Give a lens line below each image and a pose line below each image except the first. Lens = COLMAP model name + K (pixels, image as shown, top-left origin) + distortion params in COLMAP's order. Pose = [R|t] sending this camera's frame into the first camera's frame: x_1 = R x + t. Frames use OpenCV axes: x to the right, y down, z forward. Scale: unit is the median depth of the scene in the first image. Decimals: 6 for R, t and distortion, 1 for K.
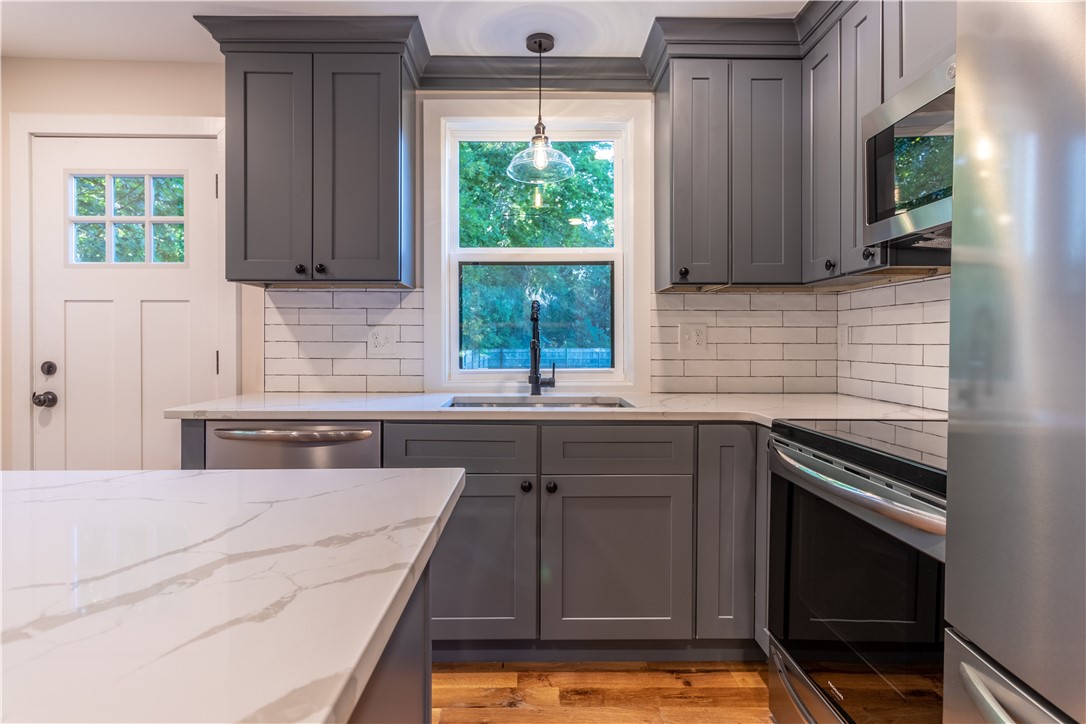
lens RADIAL K [[557.4, 0, 540.9], [0, 557.4, 338.2], [0, 0, 1]] dist [-0.002513, -0.000323]
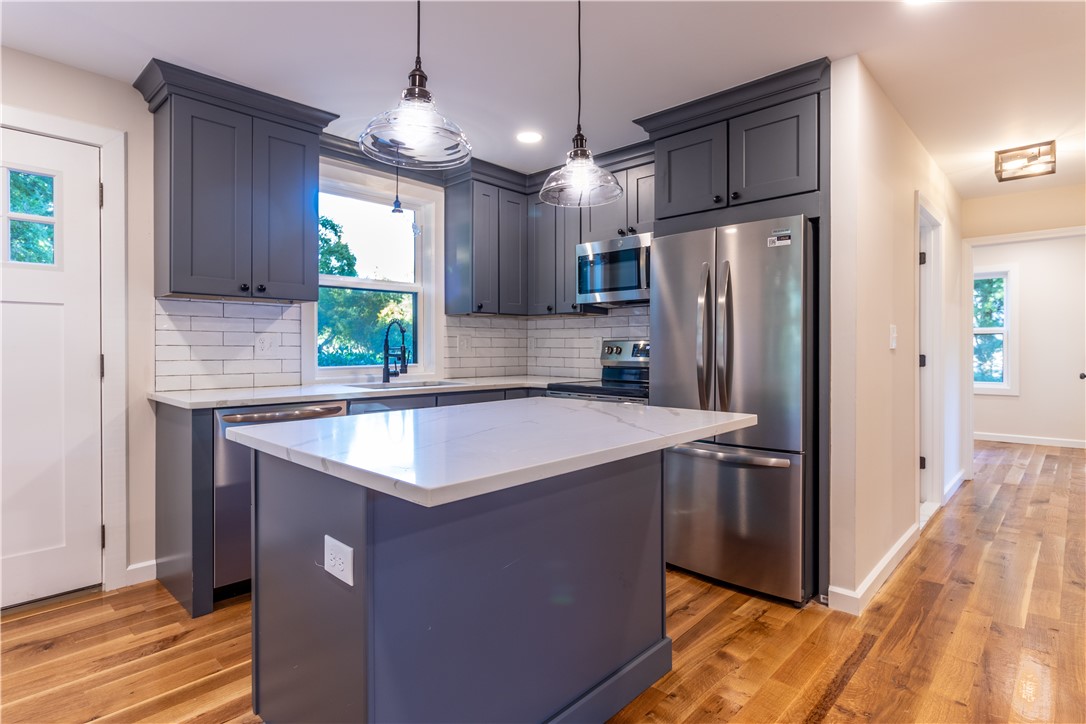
lens RADIAL K [[557.4, 0, 540.9], [0, 557.4, 338.2], [0, 0, 1]] dist [-0.002513, -0.000323]
pose [[0.696791, 0.012037, 0.717173, -0.775255], [-0.007998, 0.999927, -0.009013, -0.004548], [-0.717229, 0.000544, 0.696837, -0.309875]]
